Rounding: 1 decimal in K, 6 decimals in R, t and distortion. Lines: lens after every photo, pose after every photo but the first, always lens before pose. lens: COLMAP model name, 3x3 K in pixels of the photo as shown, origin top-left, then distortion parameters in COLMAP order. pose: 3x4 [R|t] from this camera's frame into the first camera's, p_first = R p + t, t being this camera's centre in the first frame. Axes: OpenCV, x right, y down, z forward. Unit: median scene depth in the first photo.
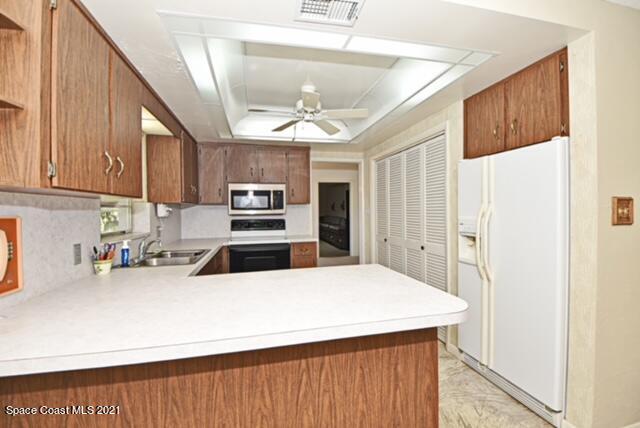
lens RADIAL K [[288.5, 0, 319.8], [0, 288.5, 211.8], [0, 0, 1]] dist [0.000235, -0.013690]
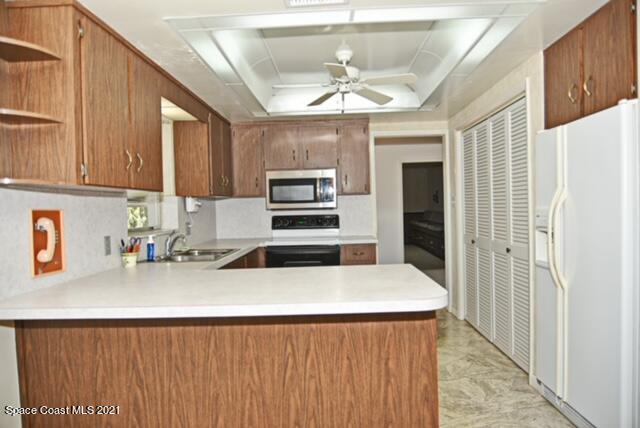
lens RADIAL K [[429.4, 0, 320.0], [0, 429.4, 214.0], [0, 0, 1]] dist [-0.044057, 0.002169]
pose [[0.966666, -0.010767, -0.255813, 0.272152], [0.014994, 0.999781, 0.014582, 0.016059], [0.255600, -0.017931, 0.966616, -0.272017]]
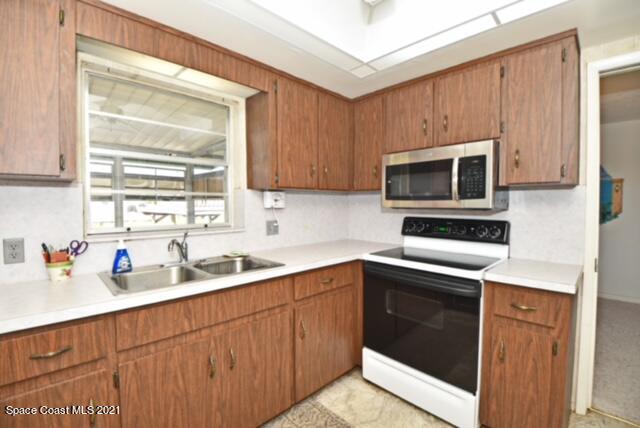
lens RADIAL K [[288.5, 0, 319.8], [0, 288.5, 211.8], [0, 0, 1]] dist [0.000235, -0.013690]
pose [[0.521735, 0.037480, -0.852284, 0.232693], [-0.013437, 0.999272, 0.035718, -0.002205], [0.853002, -0.007183, 0.521858, 1.123531]]
